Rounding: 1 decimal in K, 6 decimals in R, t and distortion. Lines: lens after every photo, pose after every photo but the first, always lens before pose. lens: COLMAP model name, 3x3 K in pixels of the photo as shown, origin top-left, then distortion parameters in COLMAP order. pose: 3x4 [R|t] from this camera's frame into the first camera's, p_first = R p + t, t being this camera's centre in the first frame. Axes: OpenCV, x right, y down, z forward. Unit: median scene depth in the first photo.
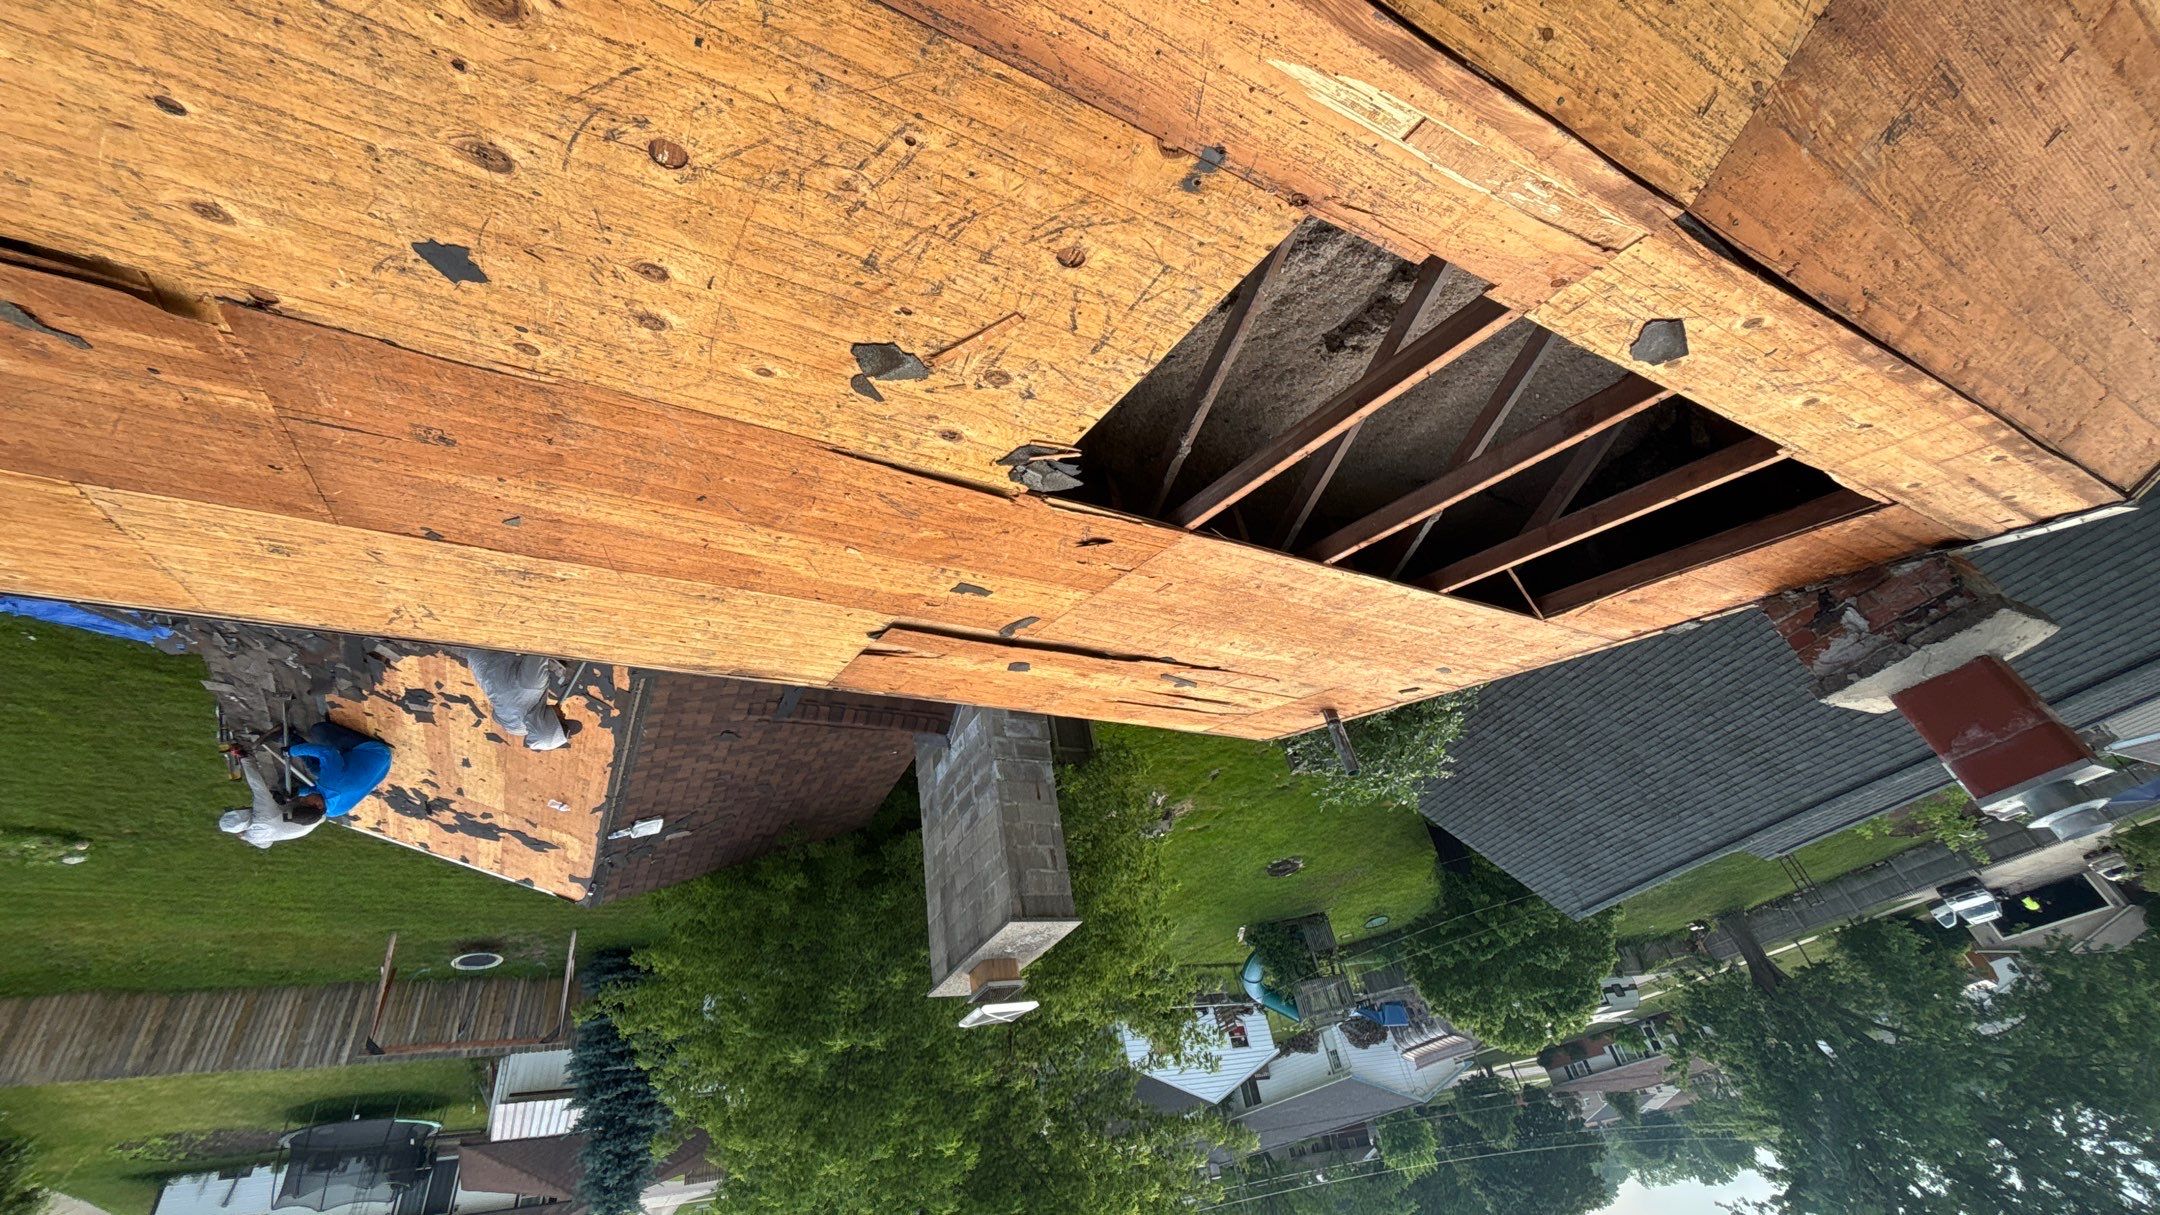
lens RADIAL K [[867.7, 0, 1094.4], [0, 867.7, 614.4], [0, 0, 1]] dist [-0.003286, 0.001118]
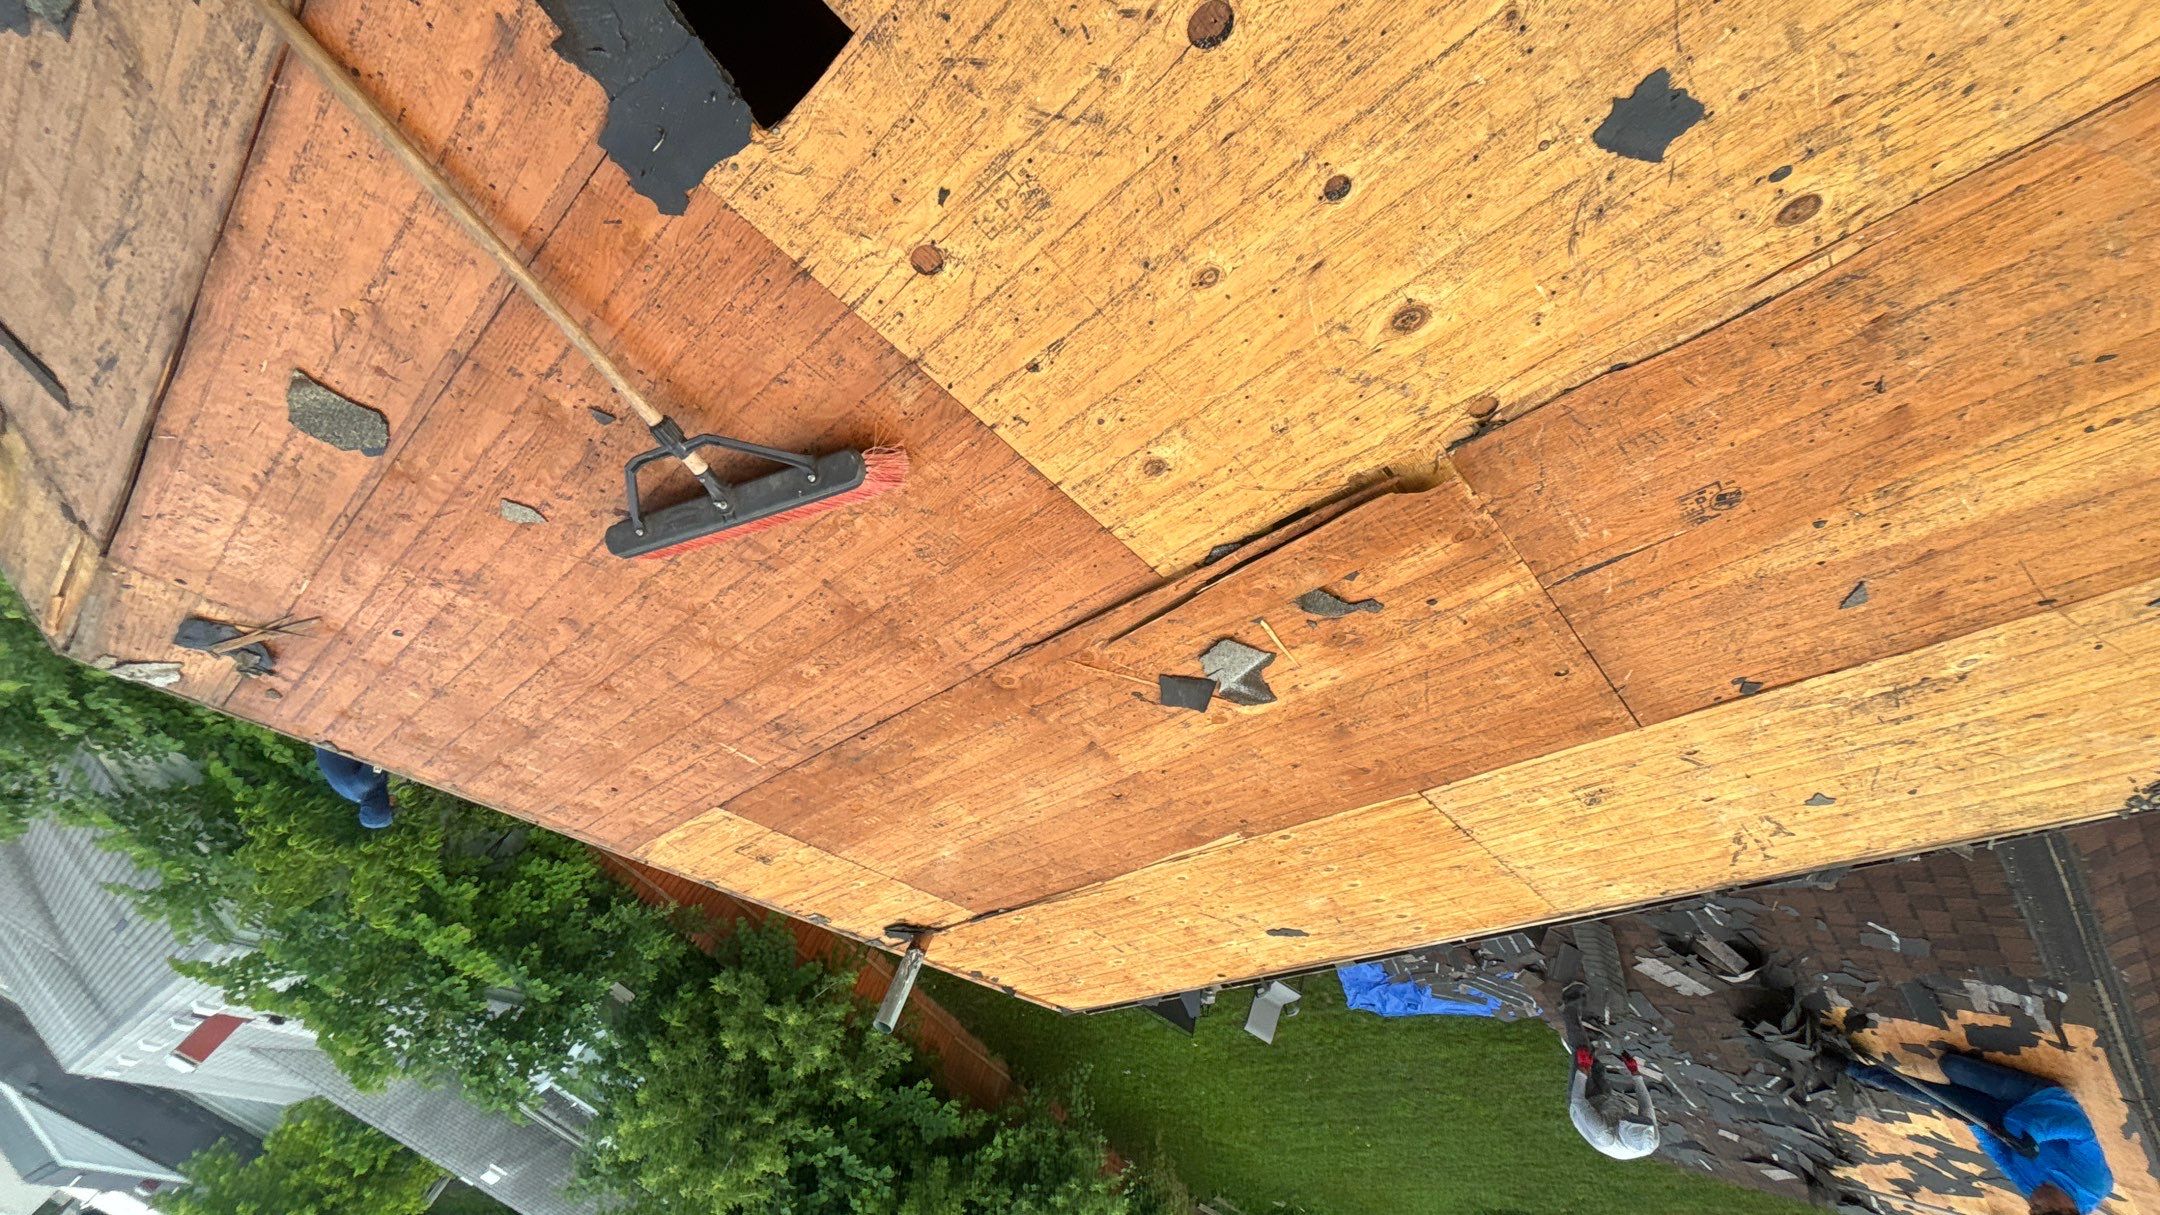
lens RADIAL K [[867.7, 0, 1071.7], [0, 867.7, 613.0], [0, 0, 1]] dist [-0.003286, 0.001118]
pose [[0.317164, -0.572674, -0.755944, -0.077149], [0.279292, 0.818150, -0.502619, 0.013990], [0.906313, -0.051716, 0.419431, 0.038354]]
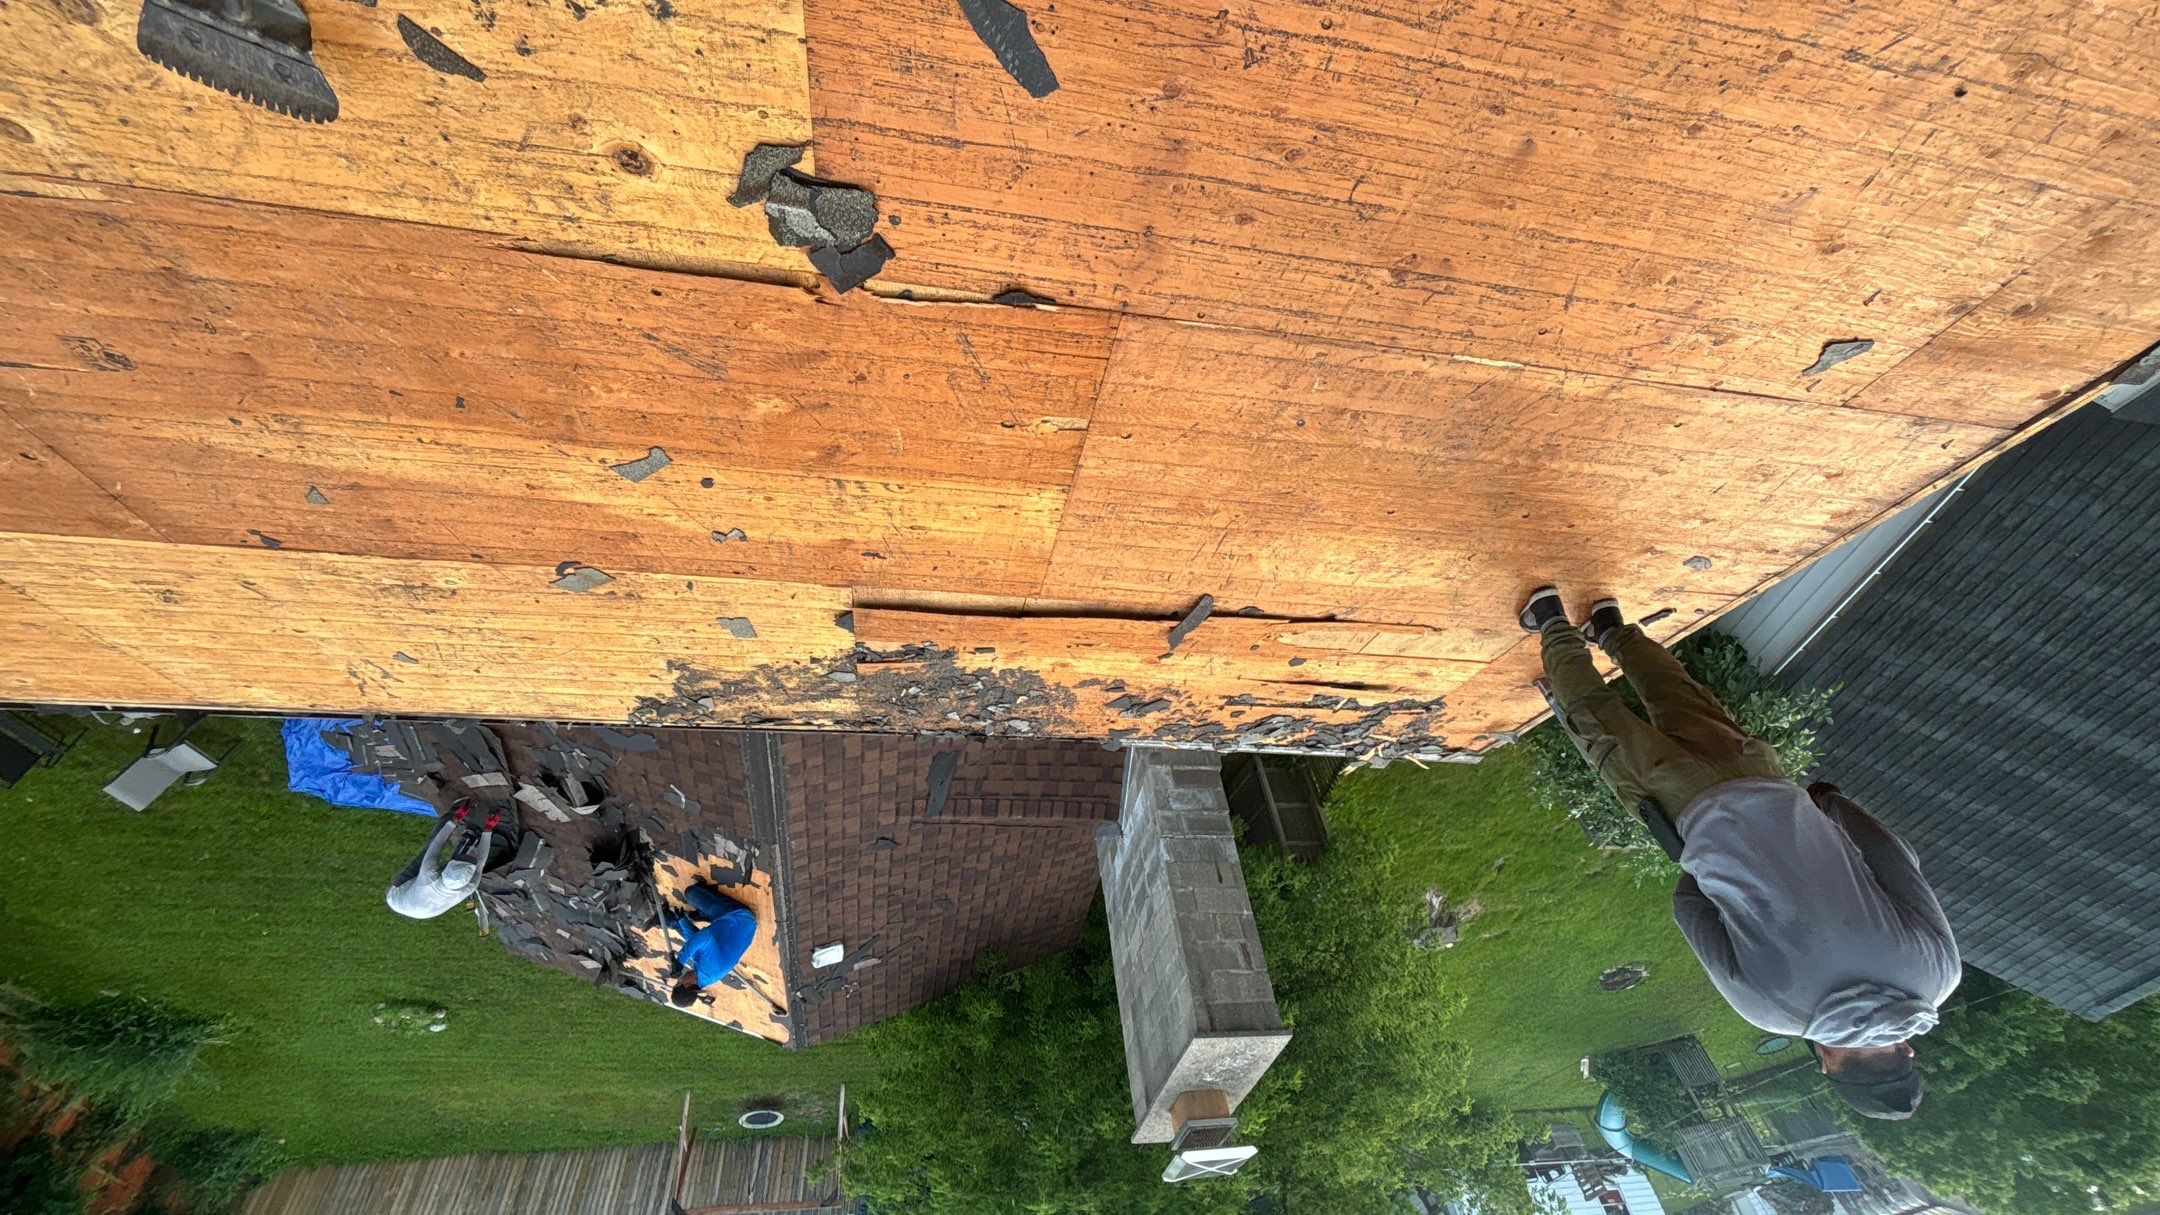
lens RADIAL K [[867.7, 0, 1087.4], [0, 867.7, 608.8], [0, 0, 1]] dist [-0.003286, 0.001118]
pose [[0.947688, -0.175742, -0.266463, 0.048049], [0.134285, 0.976827, -0.166661, 0.048855], [0.289578, 0.122161, 0.949327, 0.092819]]
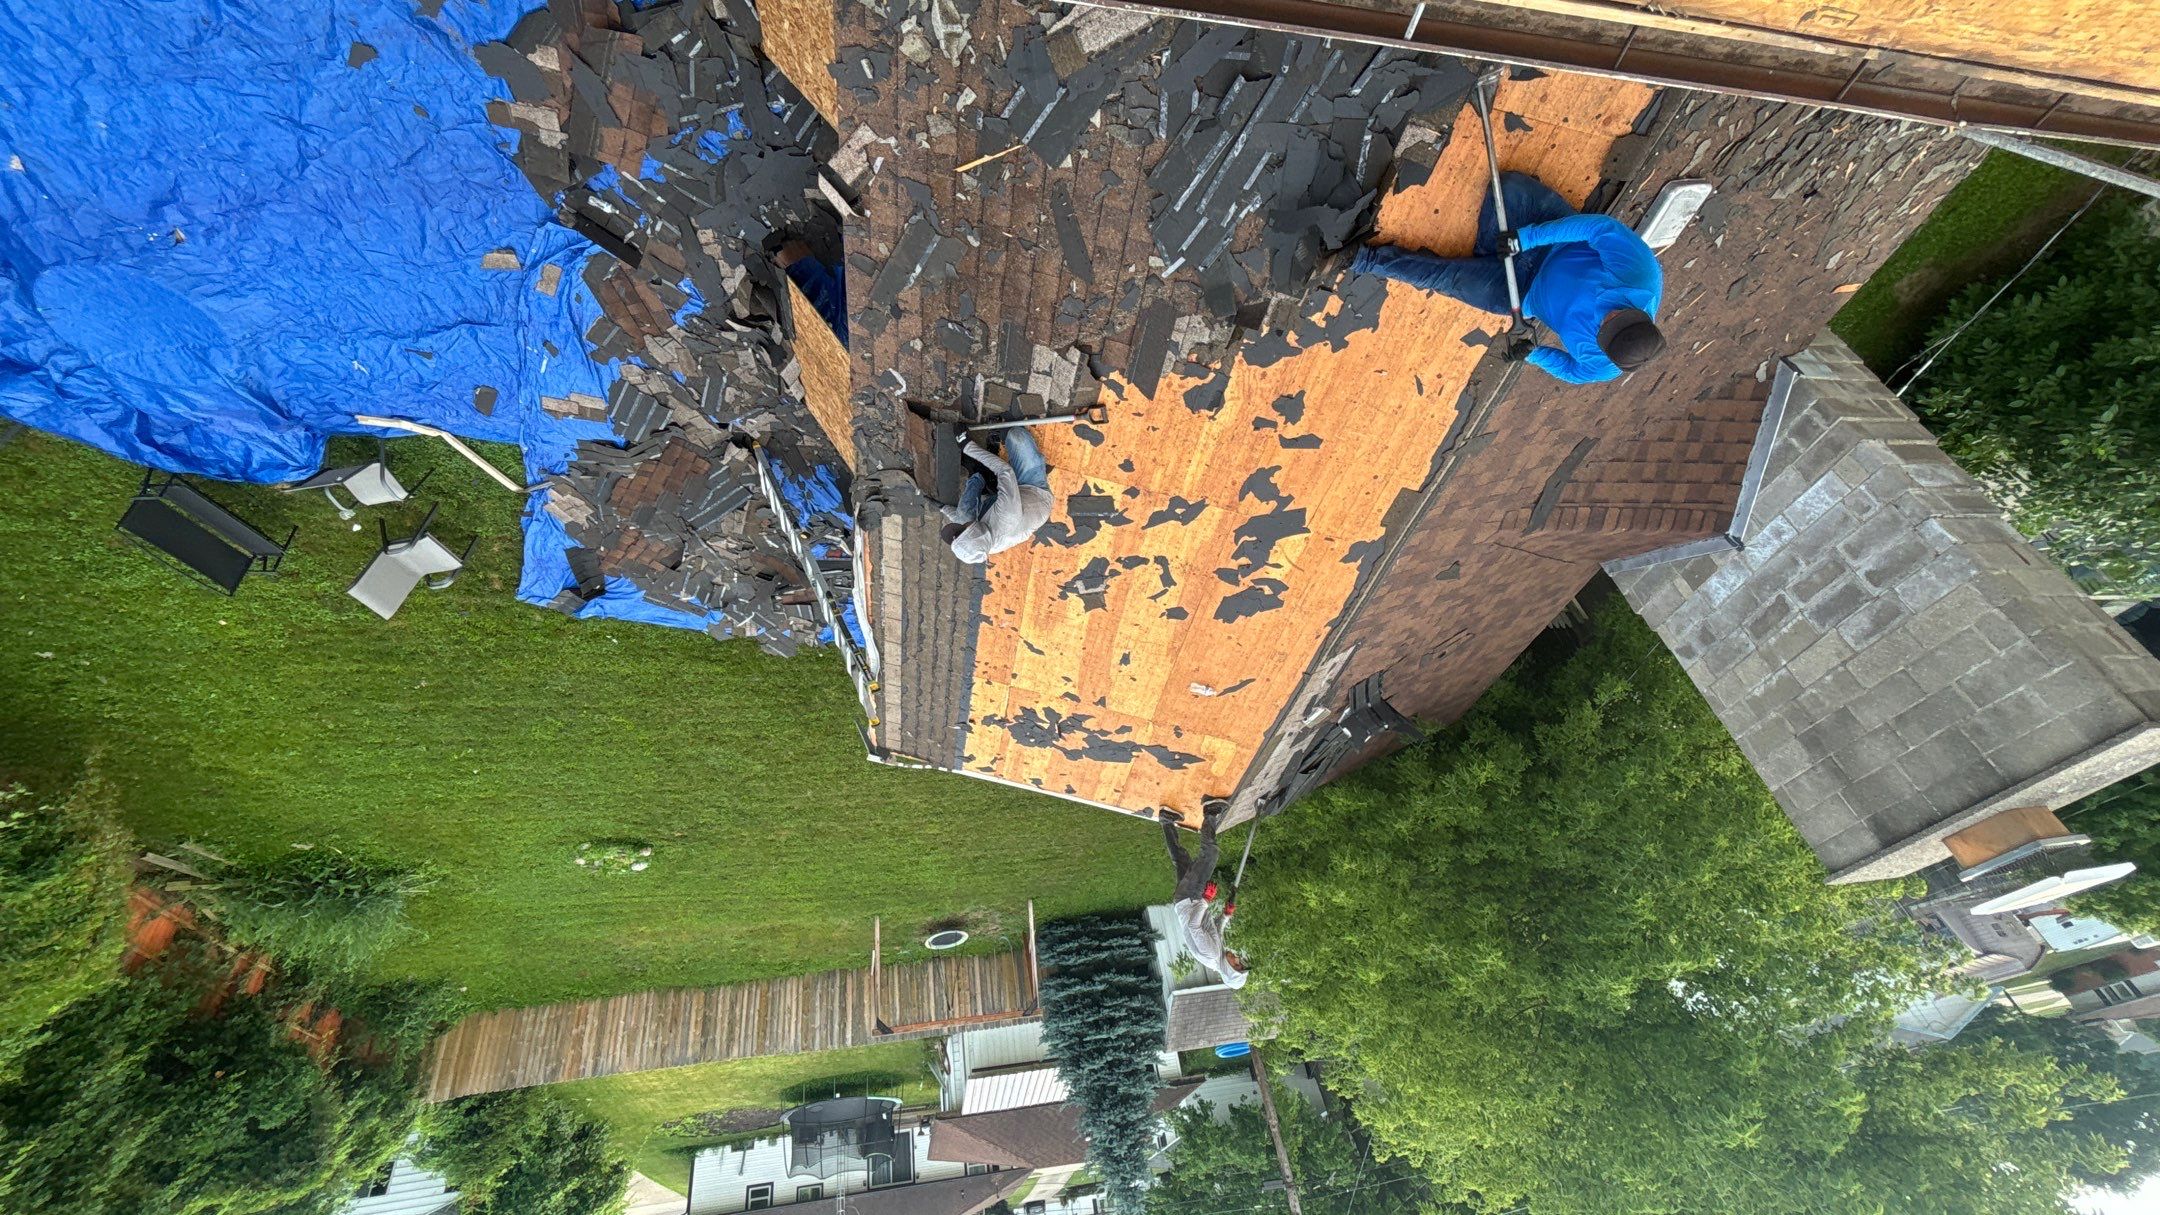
lens RADIAL K [[867.7, 0, 1087.3], [0, 867.7, 601.9], [0, 0, 1]] dist [-0.003286, 0.001118]
pose [[0.947608, -0.178343, -0.265015, -0.313368], [0.183580, 0.982992, -0.005085, 0.068459], [0.261414, -0.043832, 0.964231, 0.117055]]
